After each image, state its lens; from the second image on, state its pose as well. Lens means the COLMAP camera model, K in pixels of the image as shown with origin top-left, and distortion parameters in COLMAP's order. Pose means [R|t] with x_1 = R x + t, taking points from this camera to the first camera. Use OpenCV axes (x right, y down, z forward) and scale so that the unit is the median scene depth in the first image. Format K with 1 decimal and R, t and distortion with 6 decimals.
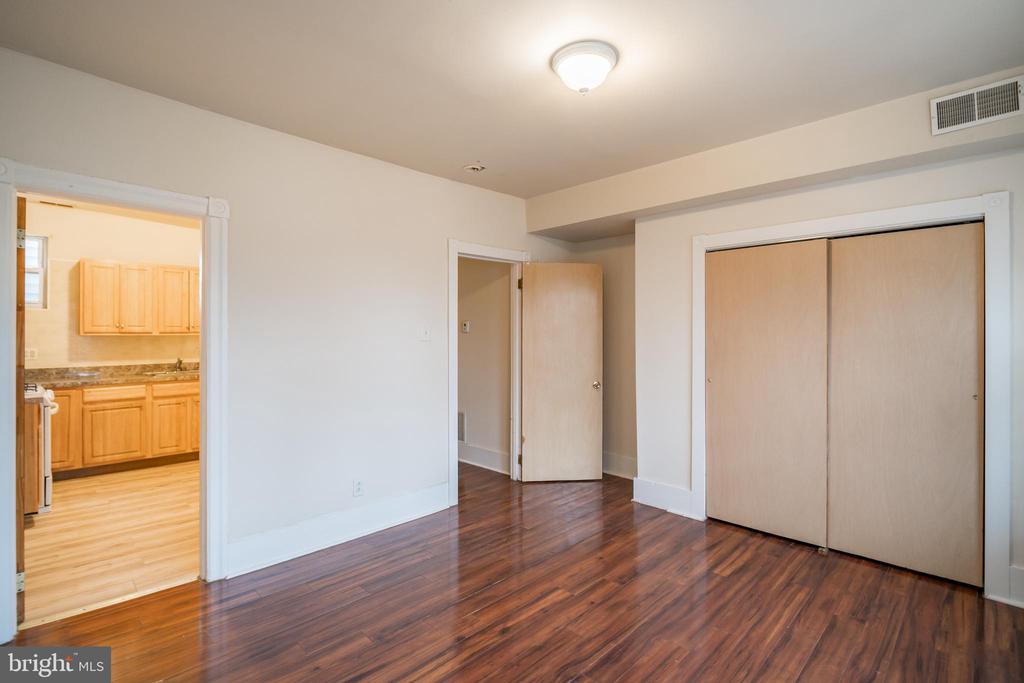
lens RADIAL K [[493.7, 0, 494.1], [0, 493.7, 328.8], [0, 0, 1]] dist [-0.015037, -0.000169]
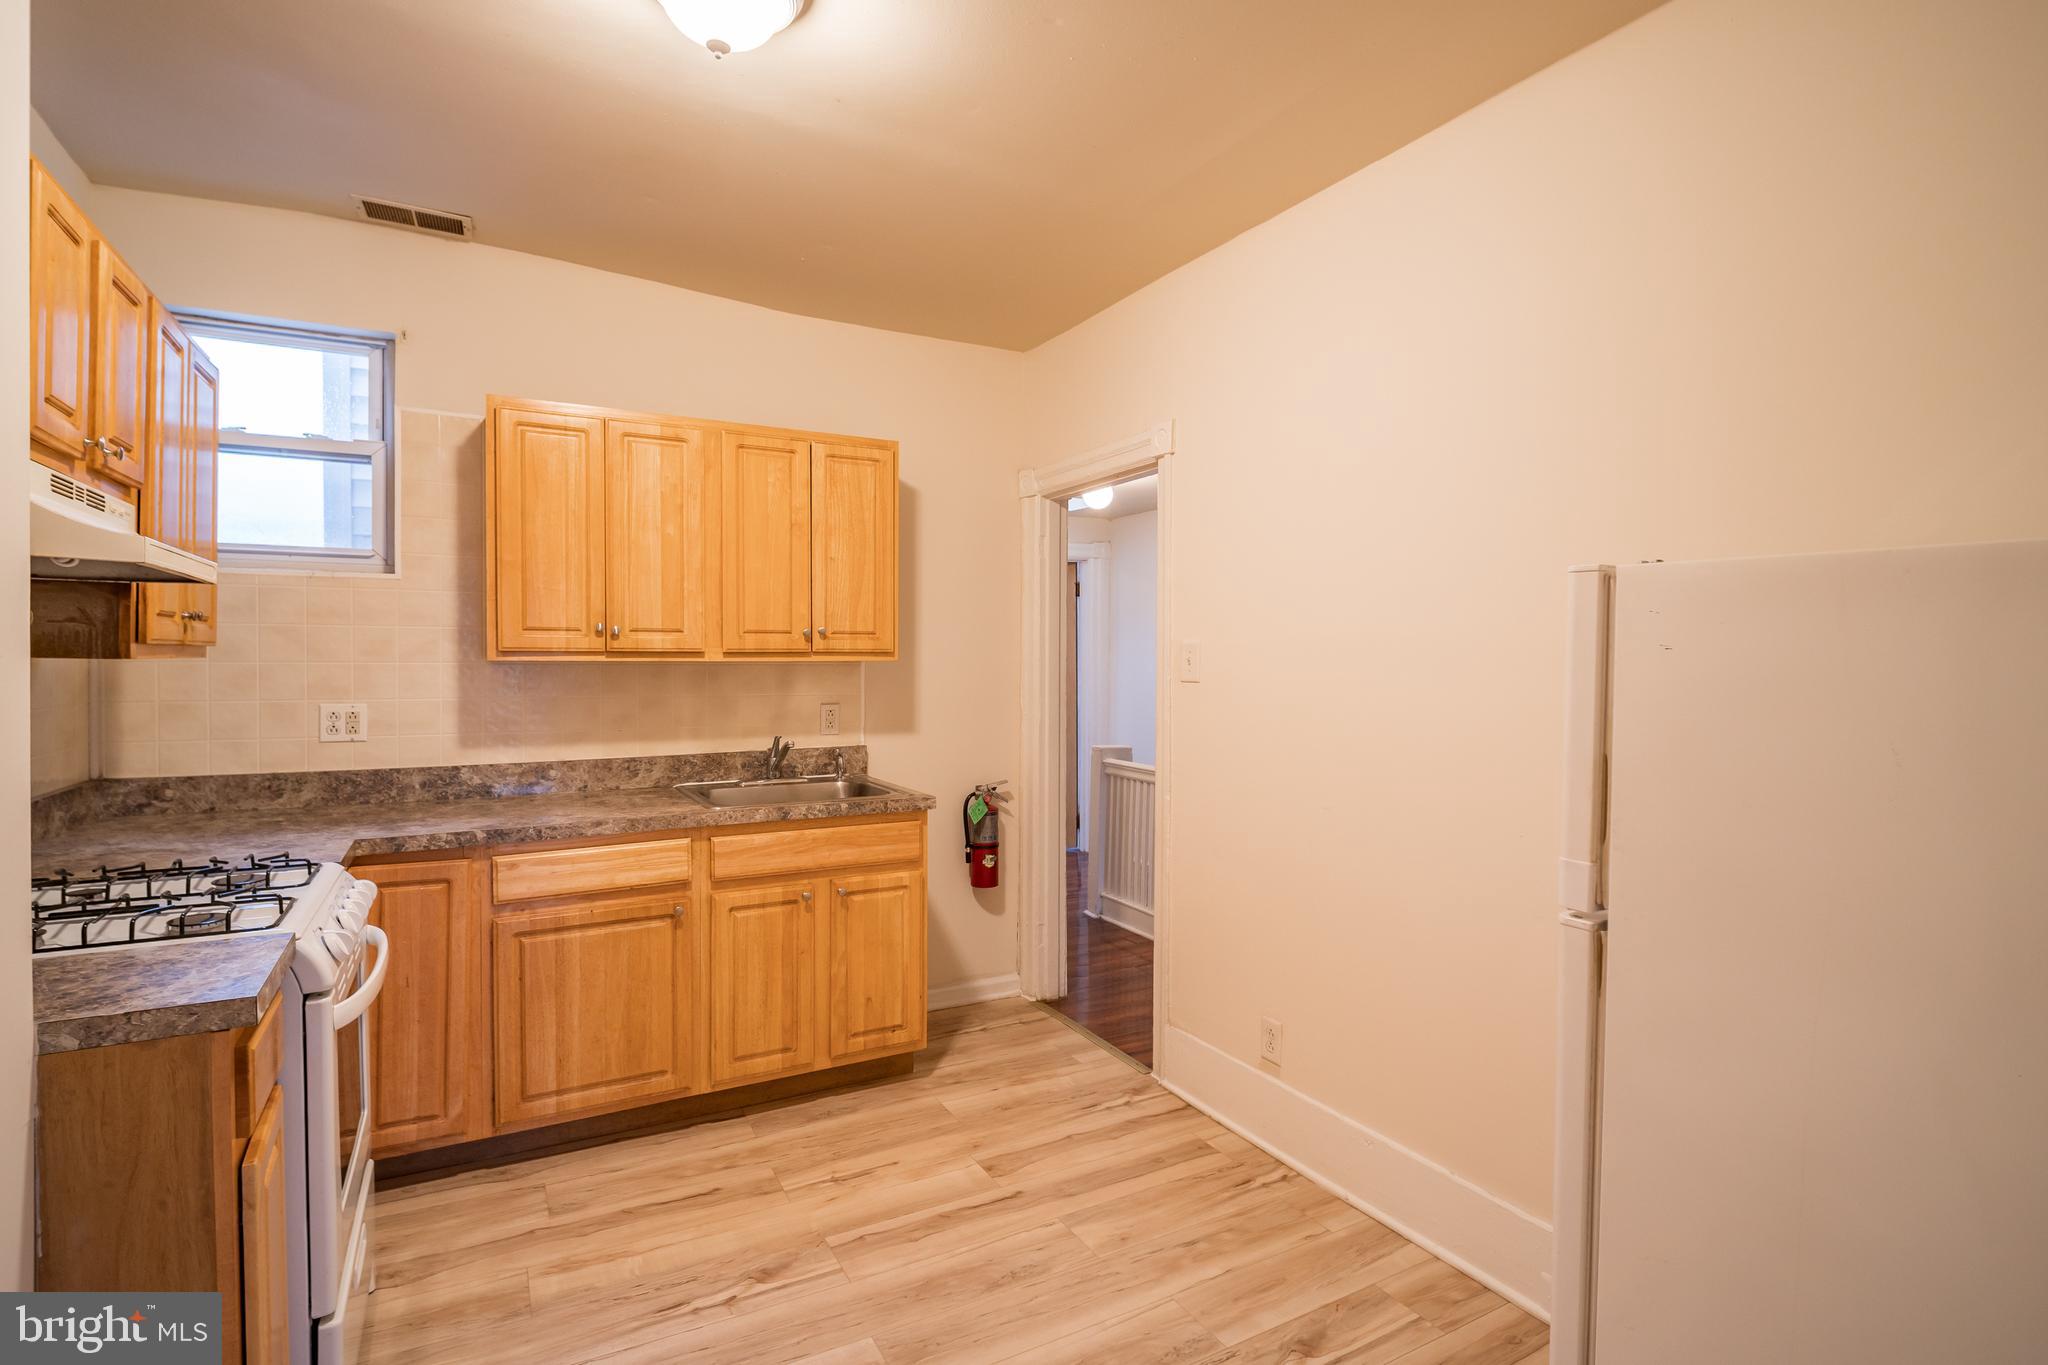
lens RADIAL K [[987.6, 0, 1032.1], [0, 987.6, 663.9], [0, 0, 1]] dist [0.001752, -0.000030]
pose [[0.972064, 0.004407, -0.234674, -0.381895], [-0.000407, 0.999854, 0.017089, 0.004583], [0.234715, -0.016516, 0.971924, 0.488698]]
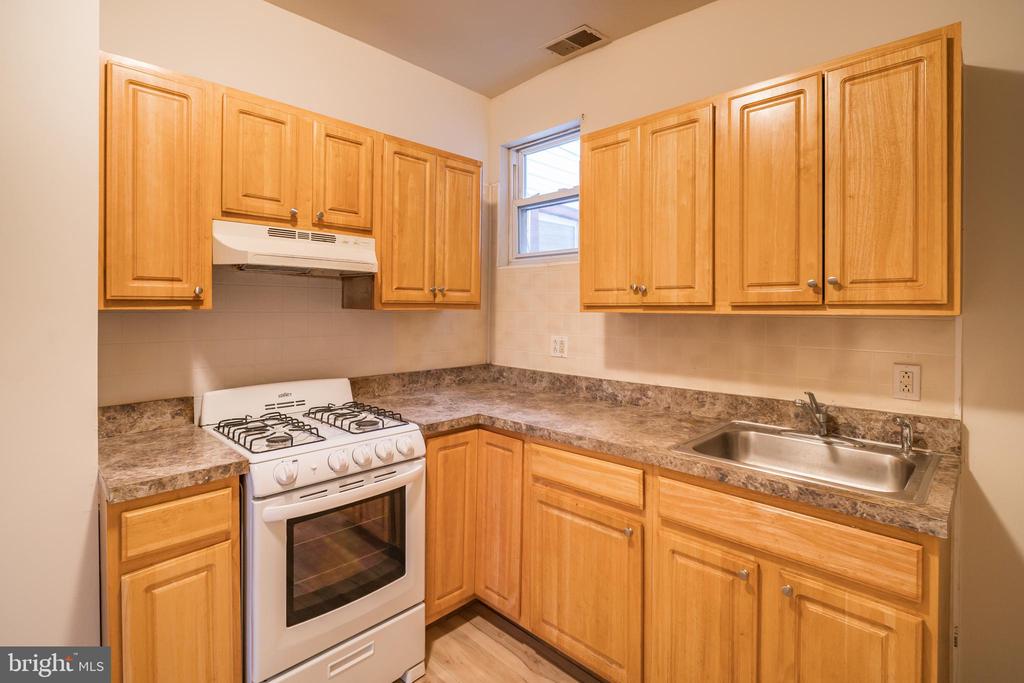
lens RADIAL K [[508.1, 0, 495.2], [0, 508.1, 306.4], [0, 0, 1]] dist [0.004435, -0.000015]
pose [[0.047935, -0.004027, -0.998842, -0.382178], [0.005515, 0.999978, -0.003767, 0.009102], [0.998835, -0.005329, 0.047956, 0.879415]]
